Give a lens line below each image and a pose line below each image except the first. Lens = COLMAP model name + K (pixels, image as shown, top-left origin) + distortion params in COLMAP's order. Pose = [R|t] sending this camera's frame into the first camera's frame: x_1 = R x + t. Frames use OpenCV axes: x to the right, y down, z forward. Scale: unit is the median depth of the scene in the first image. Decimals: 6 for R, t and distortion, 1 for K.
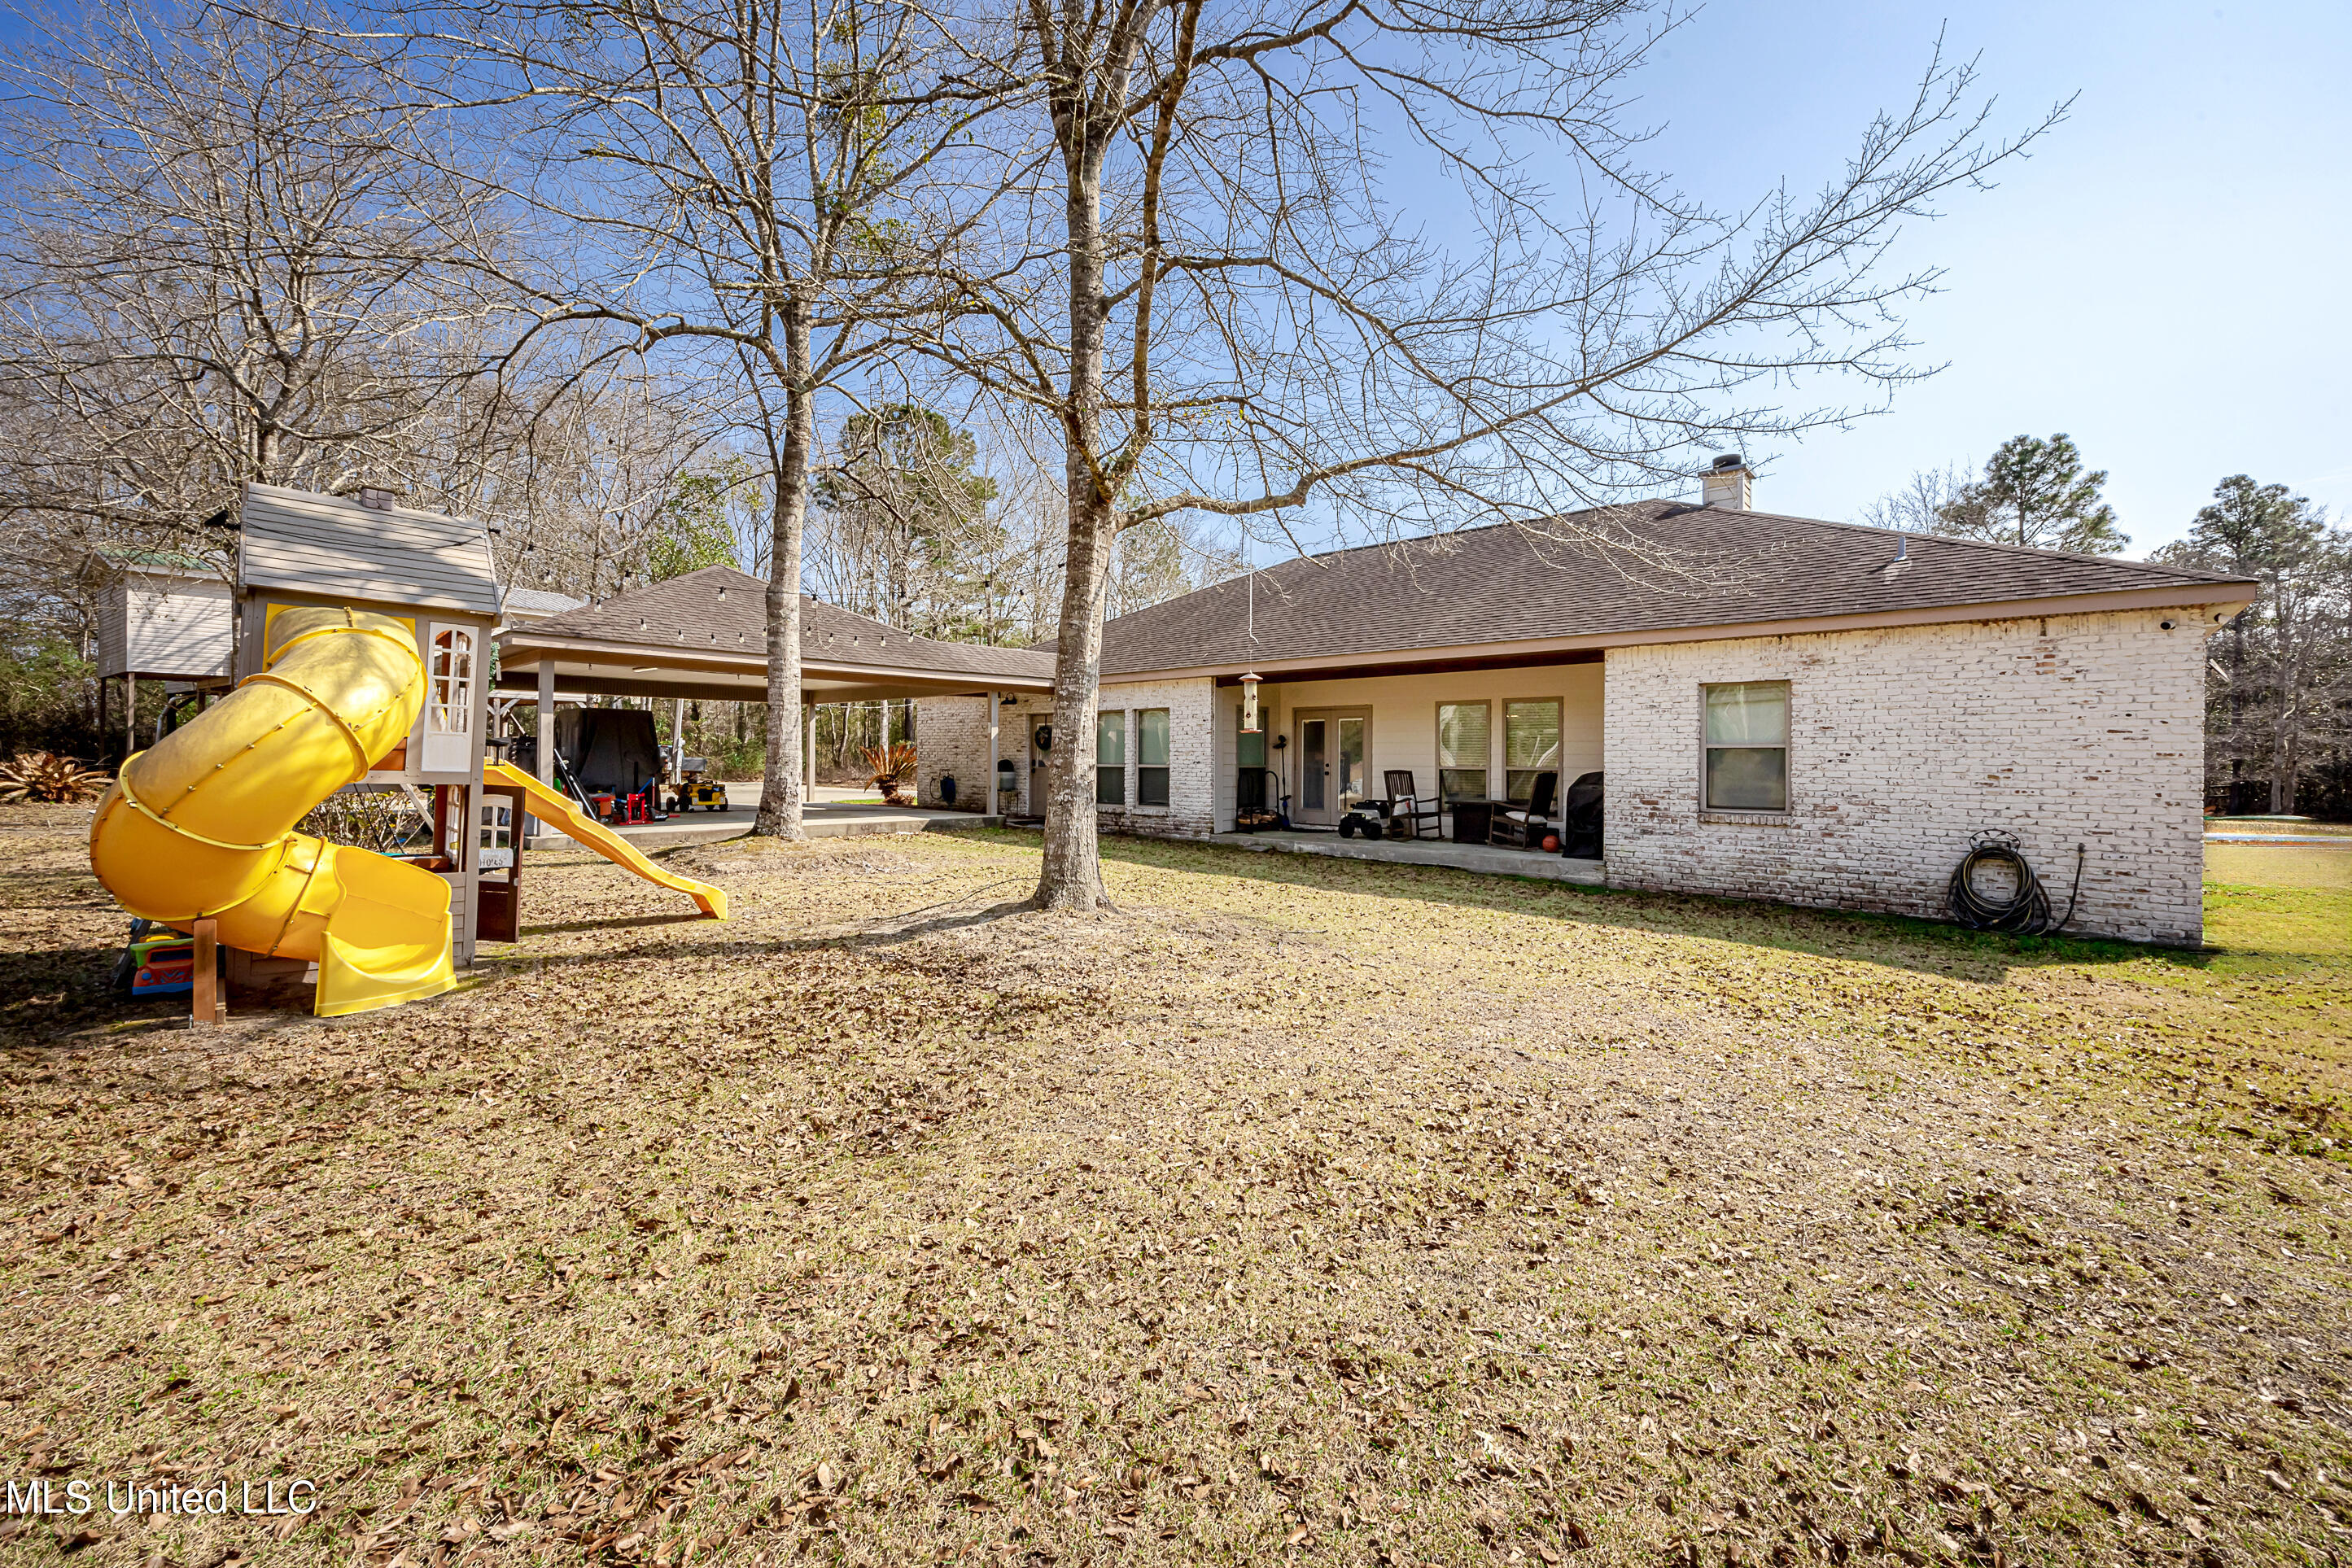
lens RADIAL K [[911.3, 0, 1225.4], [0, 911.3, 729.1], [0, 0, 1]] dist [-0.002687, 0.000786]
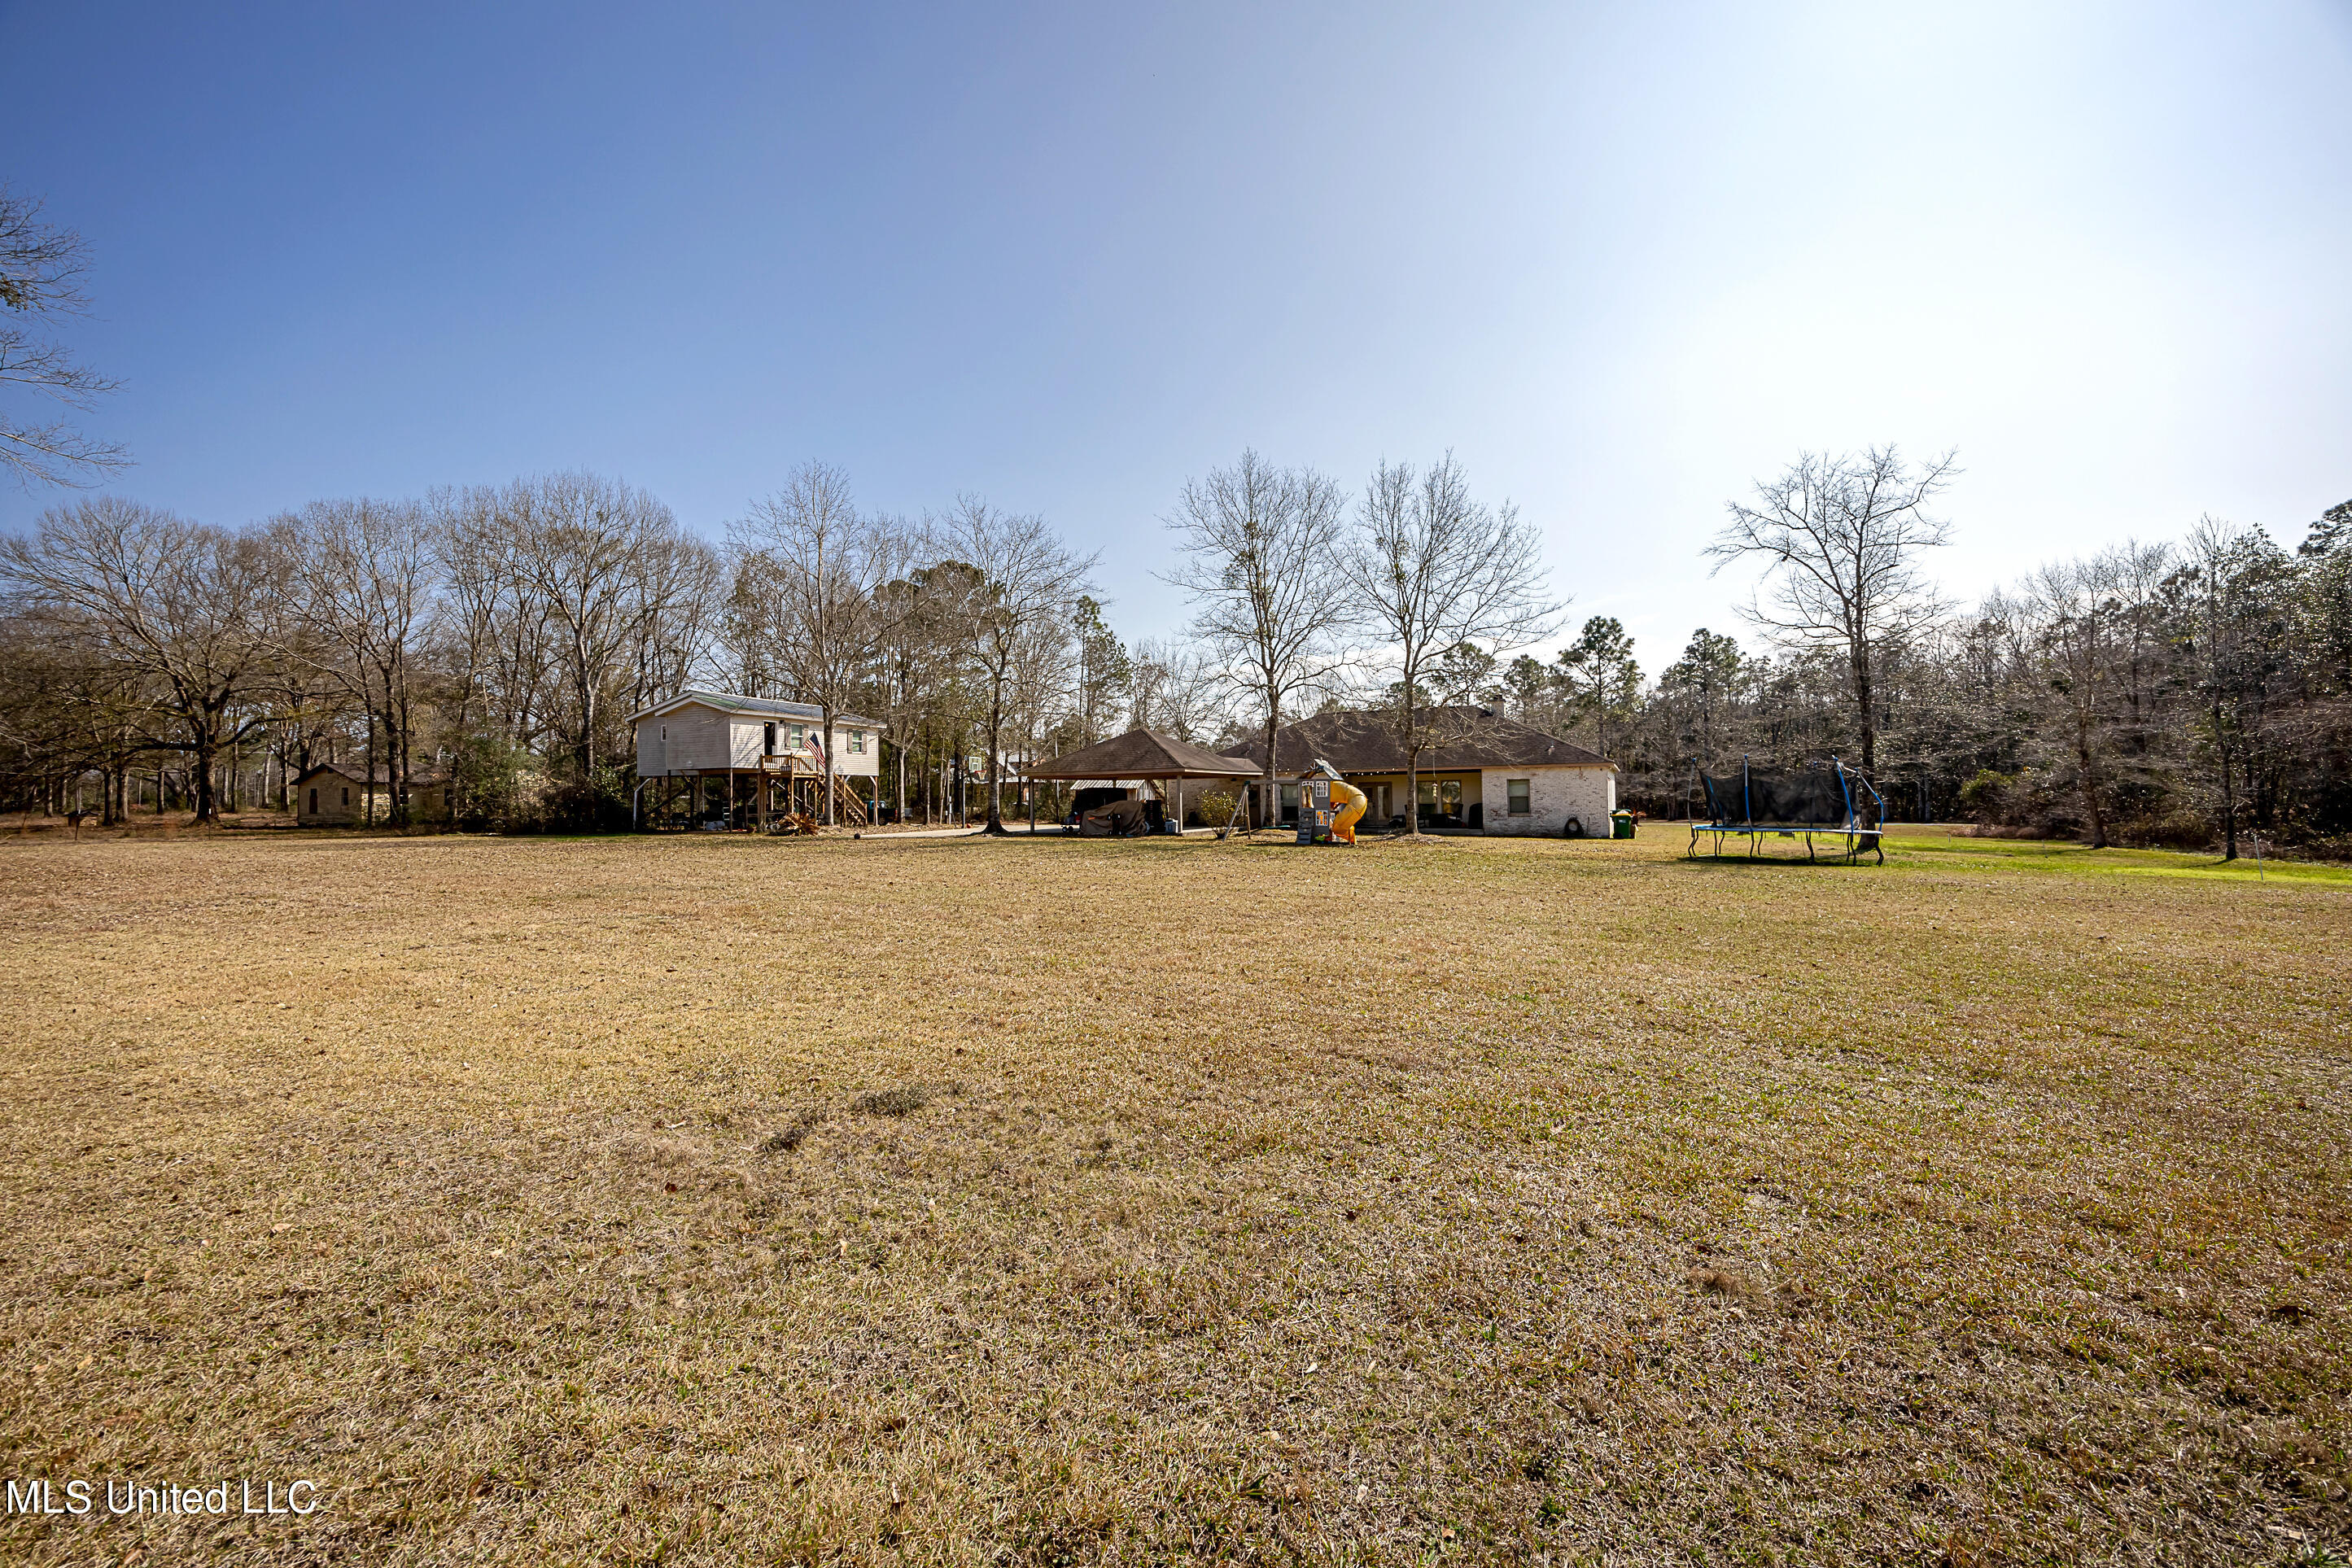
lens RADIAL K [[911.3, 0, 1212.9], [0, 911.3, 753.3], [0, 0, 1]] dist [-0.002687, 0.000786]
pose [[0.955651, -0.006988, 0.294417, -1.453127], [0.011931, 0.999816, -0.014994, -0.097113], [-0.294259, 0.017841, 0.955559, -1.858880]]
